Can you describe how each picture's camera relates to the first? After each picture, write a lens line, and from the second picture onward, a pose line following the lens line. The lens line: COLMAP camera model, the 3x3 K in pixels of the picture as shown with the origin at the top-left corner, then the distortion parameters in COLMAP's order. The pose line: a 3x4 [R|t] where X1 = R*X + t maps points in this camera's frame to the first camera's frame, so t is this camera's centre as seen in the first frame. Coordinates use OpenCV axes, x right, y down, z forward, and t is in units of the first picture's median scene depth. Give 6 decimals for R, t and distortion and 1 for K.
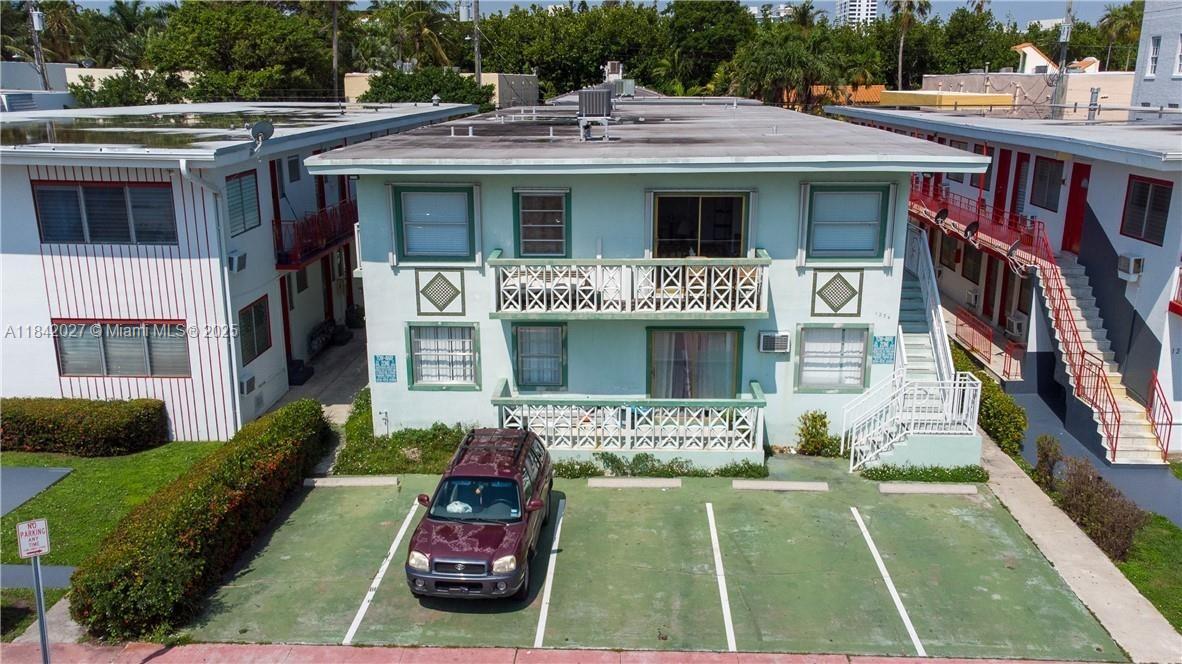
lens RADIAL K [[1016.2, 0, 591.2], [0, 1016.2, 393.5], [0, 0, 1]] dist [0.032749, 0.005105]
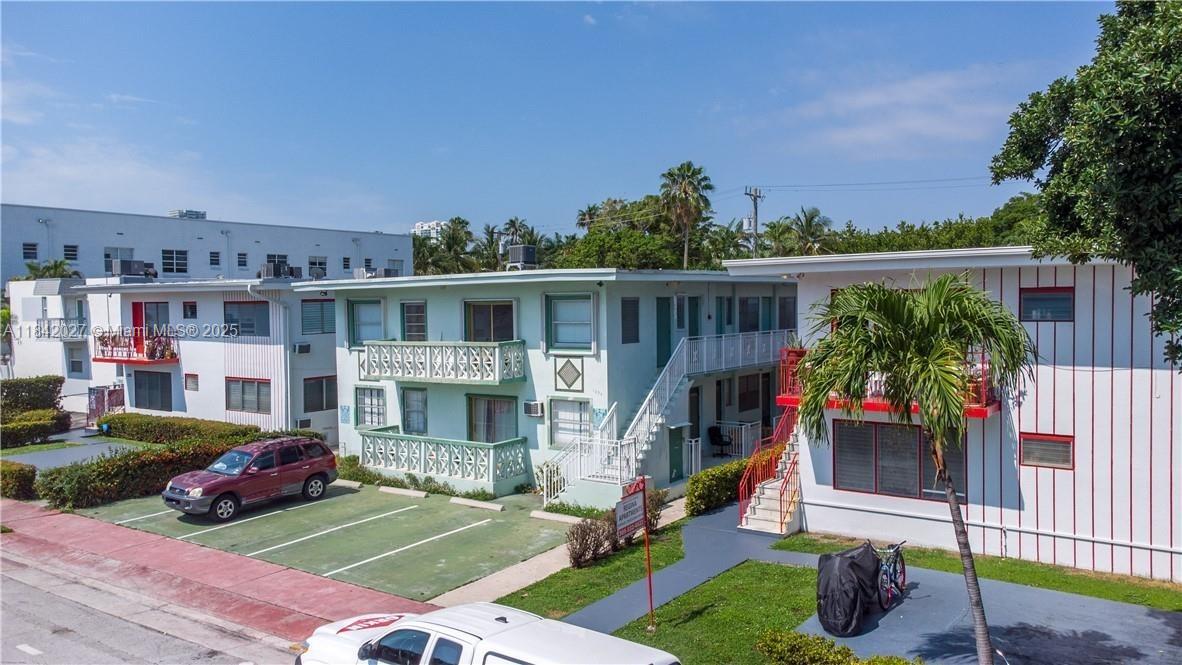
lens RADIAL K [[869.5, 0, 591.0], [0, 869.5, 332.5], [0, 0, 1]] dist [0.028627, 0.001067]
pose [[0.838732, 0.007390, -0.544494, 0.893772], [-0.147962, 0.965381, -0.214817, 0.091079], [0.524056, 0.260738, 0.810790, 0.071485]]
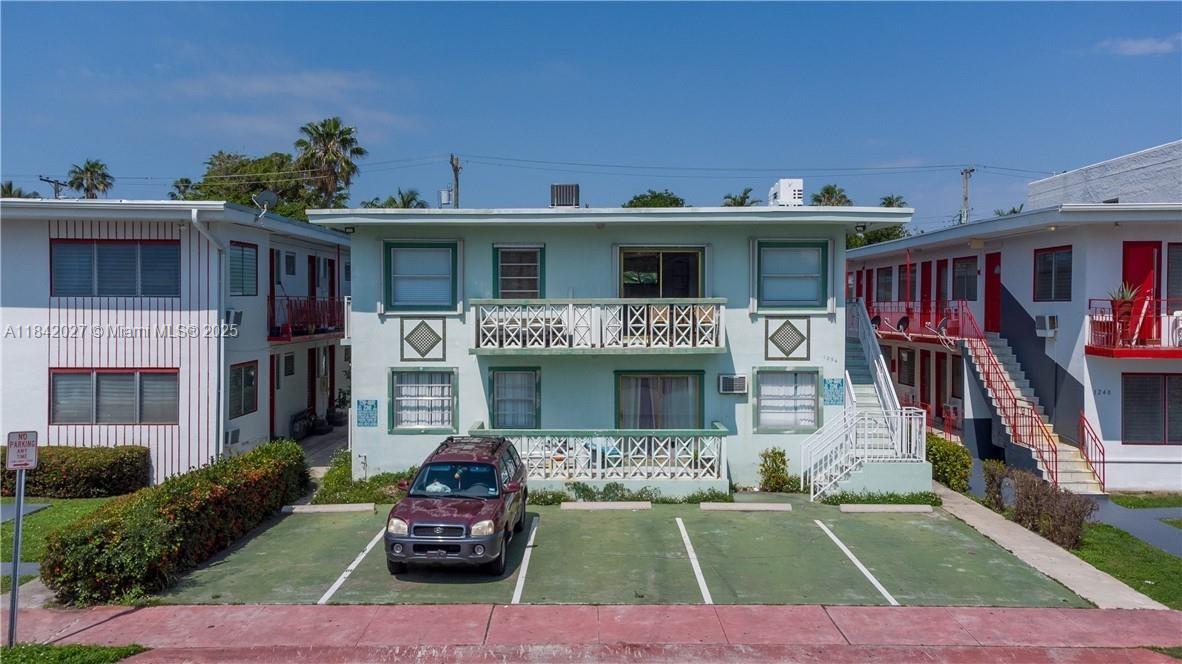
lens RADIAL K [[957.4, 0, 591.0], [0, 957.4, 332.0], [0, 0, 1]] dist [0.033362, 0.007848]
pose [[0.999215, 0.001683, 0.039569, -0.010857], [0.008952, 0.963646, -0.267031, 0.168943], [-0.038580, 0.267175, 0.962875, 0.013152]]
